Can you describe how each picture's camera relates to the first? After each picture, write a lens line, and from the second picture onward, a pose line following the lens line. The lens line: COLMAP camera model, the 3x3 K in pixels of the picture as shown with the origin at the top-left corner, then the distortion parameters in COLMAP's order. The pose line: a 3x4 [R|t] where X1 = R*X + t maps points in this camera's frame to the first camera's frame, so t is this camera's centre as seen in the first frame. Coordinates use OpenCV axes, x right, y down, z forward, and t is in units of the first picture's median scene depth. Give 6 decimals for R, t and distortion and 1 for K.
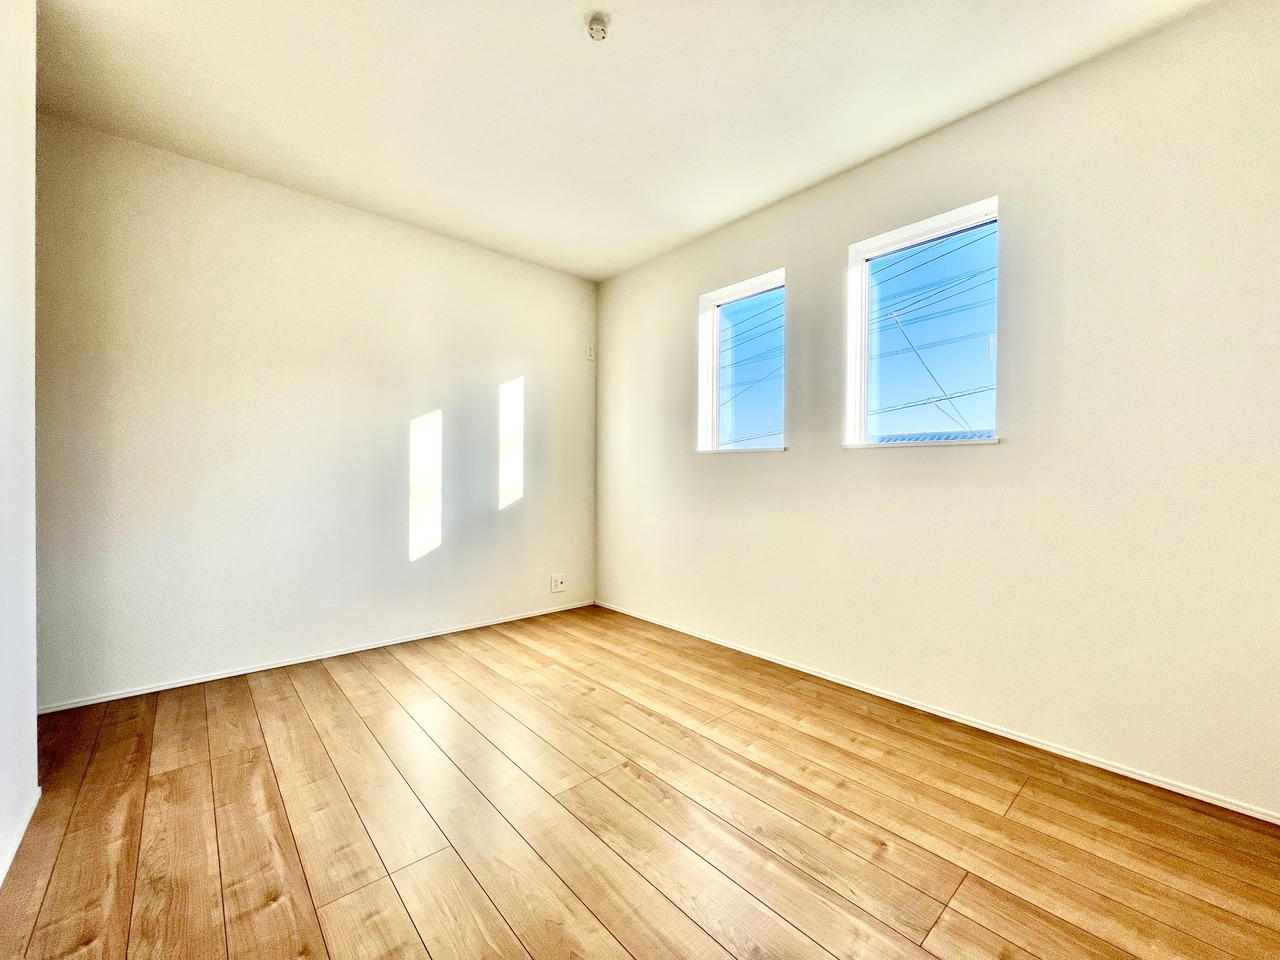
lens RADIAL K [[515.1, 0, 638.5], [0, 515.1, 476.9], [0, 0, 1]] dist [-0.005731, 0.000100]
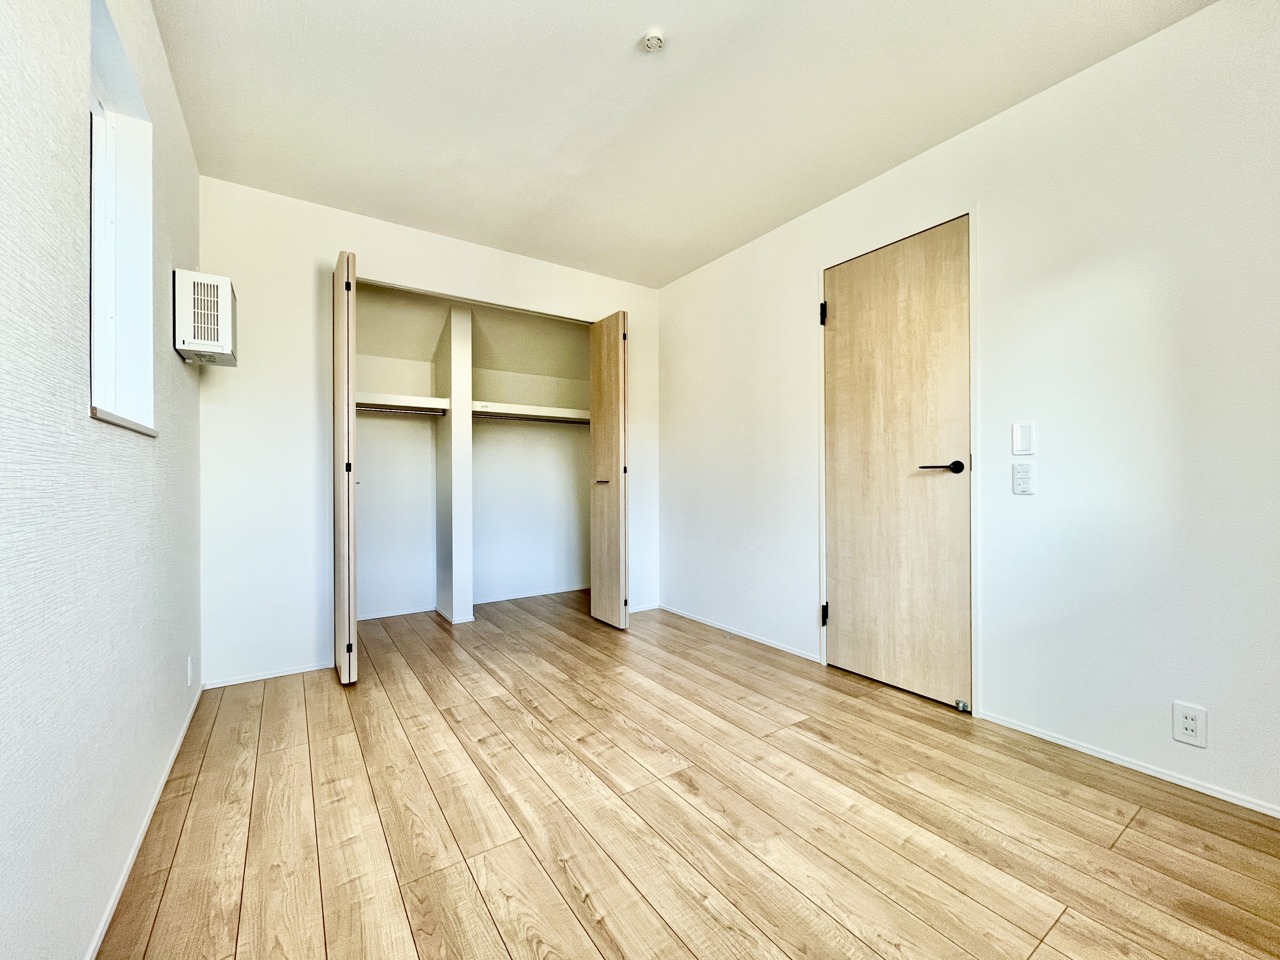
lens RADIAL K [[515.1, 0, 641.3], [0, 515.1, 478.4], [0, 0, 1]] dist [-0.005731, 0.000100]
pose [[-0.992113, 0.003336, 0.125306, -0.333073], [0.004810, 0.999923, 0.011461, -0.010703], [-0.125258, 0.011973, -0.992052, 2.068652]]
